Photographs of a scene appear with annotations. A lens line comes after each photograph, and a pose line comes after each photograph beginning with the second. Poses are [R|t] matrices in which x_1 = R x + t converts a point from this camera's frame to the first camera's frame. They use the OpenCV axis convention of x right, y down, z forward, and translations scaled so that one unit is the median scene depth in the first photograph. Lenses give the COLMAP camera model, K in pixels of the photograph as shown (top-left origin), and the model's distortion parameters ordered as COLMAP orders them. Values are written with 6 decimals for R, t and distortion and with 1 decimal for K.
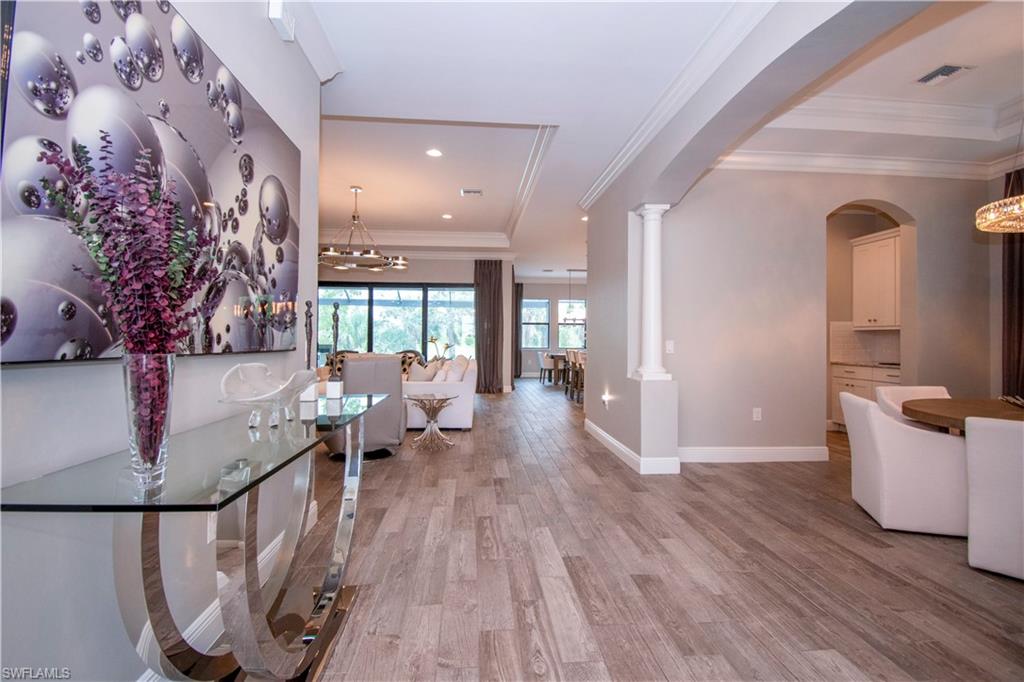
lens RADIAL K [[459.8, 0, 524.7], [0, 459.8, 335.0], [0, 0, 1]] dist [0.030933, -0.029567]
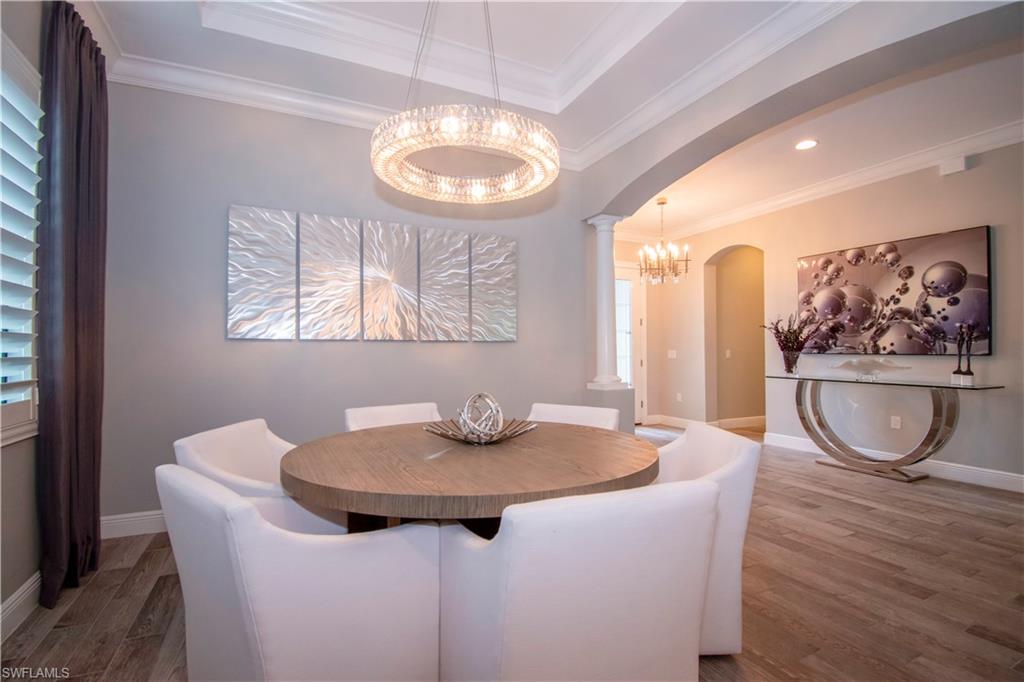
lens RADIAL K [[459.8, 0, 524.7], [0, 459.8, 335.0], [0, 0, 1]] dist [0.030933, -0.029567]
pose [[-0.934574, -0.014428, -0.355477, 2.148172], [0.001033, 0.999063, -0.043268, 0.043172], [0.355768, -0.040804, -0.933683, 2.692589]]
